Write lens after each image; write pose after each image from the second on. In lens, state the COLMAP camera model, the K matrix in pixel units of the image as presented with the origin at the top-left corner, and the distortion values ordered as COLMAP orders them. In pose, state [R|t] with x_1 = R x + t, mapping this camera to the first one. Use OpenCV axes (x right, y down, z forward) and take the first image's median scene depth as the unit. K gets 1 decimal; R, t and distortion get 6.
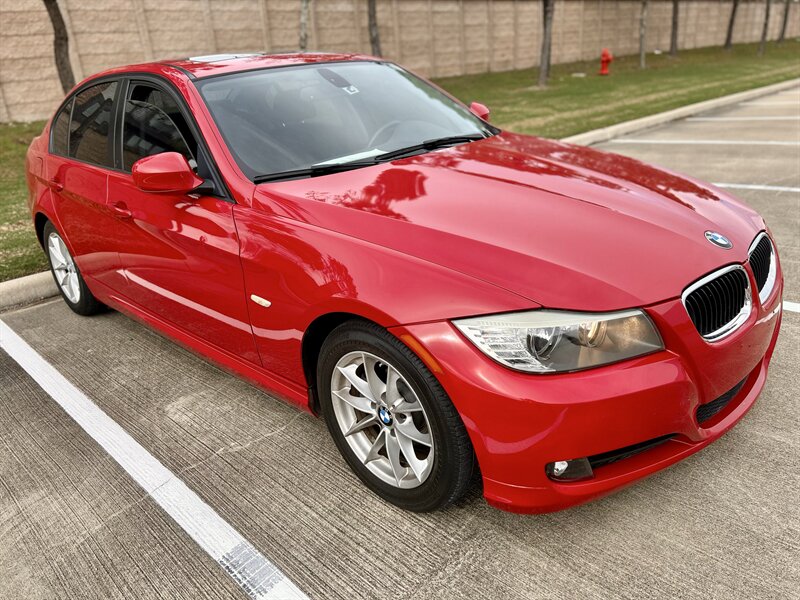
lens RADIAL K [[614.7, 0, 400.0], [0, 614.7, 300.0], [0, 0, 1]] dist [0.064313, 0.000060]
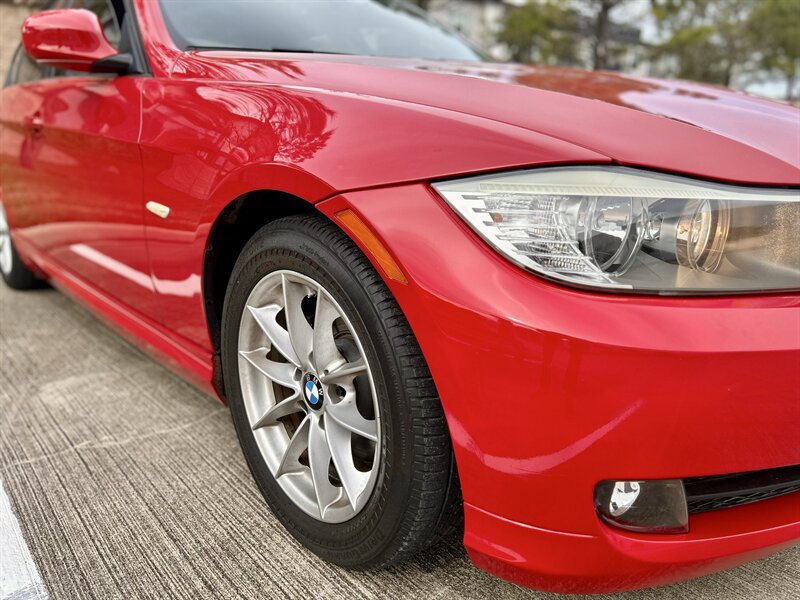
lens RADIAL K [[631.4, 0, 400.0], [0, 631.4, 300.0], [0, 0, 1]] dist [0.030610, -0.008658]
pose [[0.993578, 0.103369, -0.046022, 0.075495], [-0.107726, 0.988591, -0.105272, 0.155828], [0.034615, 0.109554, 0.993378, 0.399421]]
